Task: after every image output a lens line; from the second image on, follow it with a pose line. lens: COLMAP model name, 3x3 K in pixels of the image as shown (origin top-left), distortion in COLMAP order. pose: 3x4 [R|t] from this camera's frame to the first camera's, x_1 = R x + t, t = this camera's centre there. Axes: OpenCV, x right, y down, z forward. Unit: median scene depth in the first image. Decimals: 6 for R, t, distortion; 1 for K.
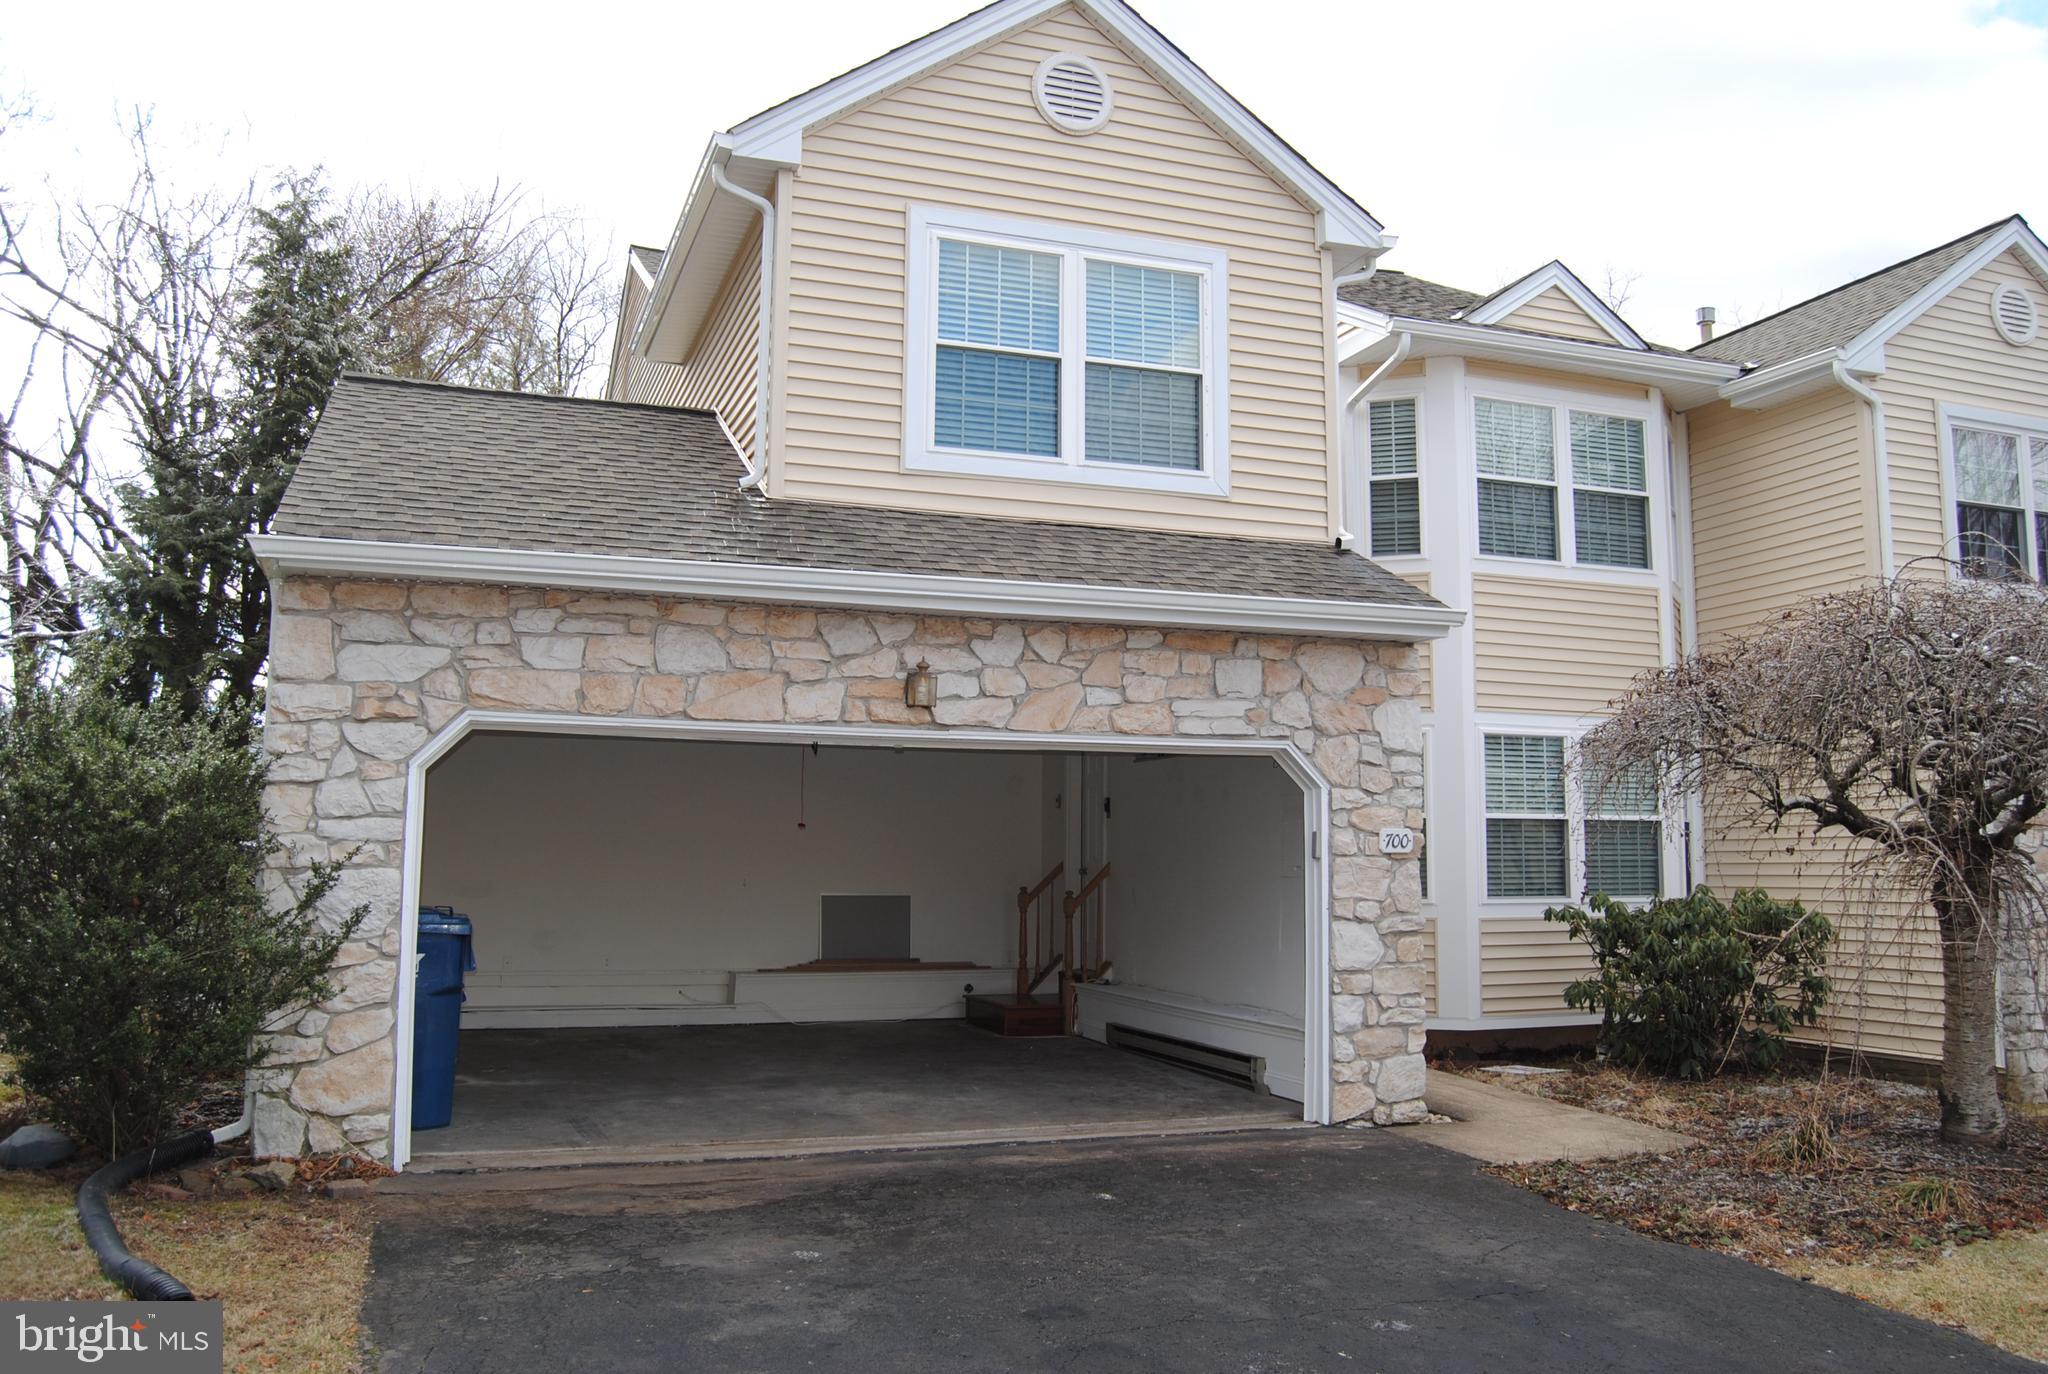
lens RADIAL K [[1616.1, 0, 1038.4], [0, 1616.1, 682.2], [0, 0, 1]] dist [-0.090673, 0.036705]
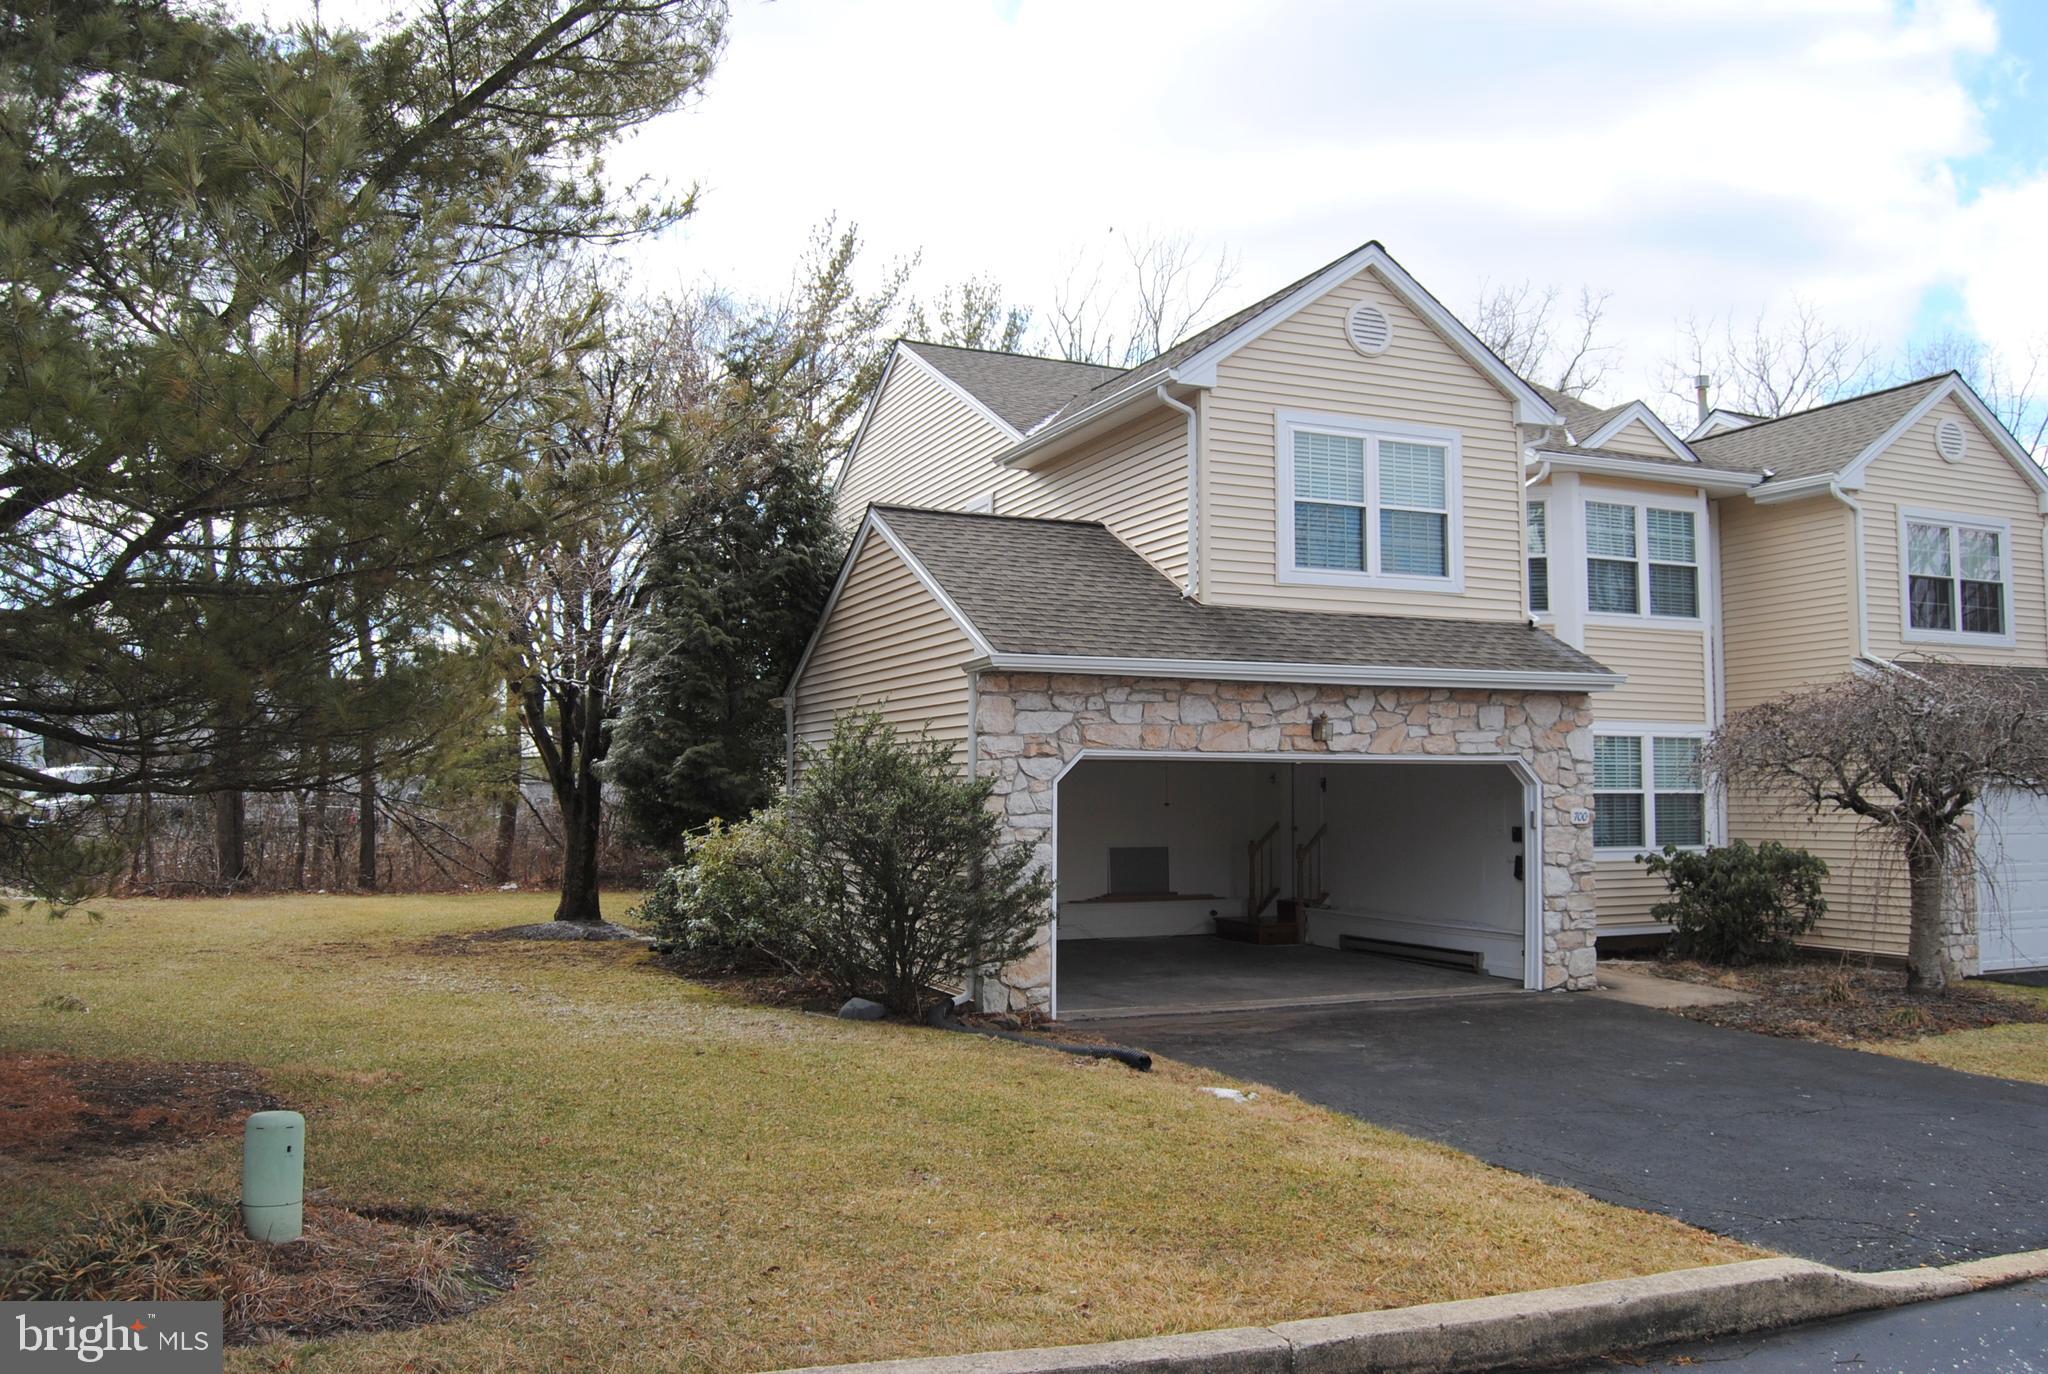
lens RADIAL K [[1639.4, 0, 1019.7], [0, 1639.4, 686.0], [0, 0, 1]] dist [-0.093166, 0.037839]
pose [[0.998733, -0.000389, 0.050328, -0.418236], [-0.001904, 0.998963, 0.045492, -0.104514], [-0.050293, -0.045531, 0.997696, -0.587562]]
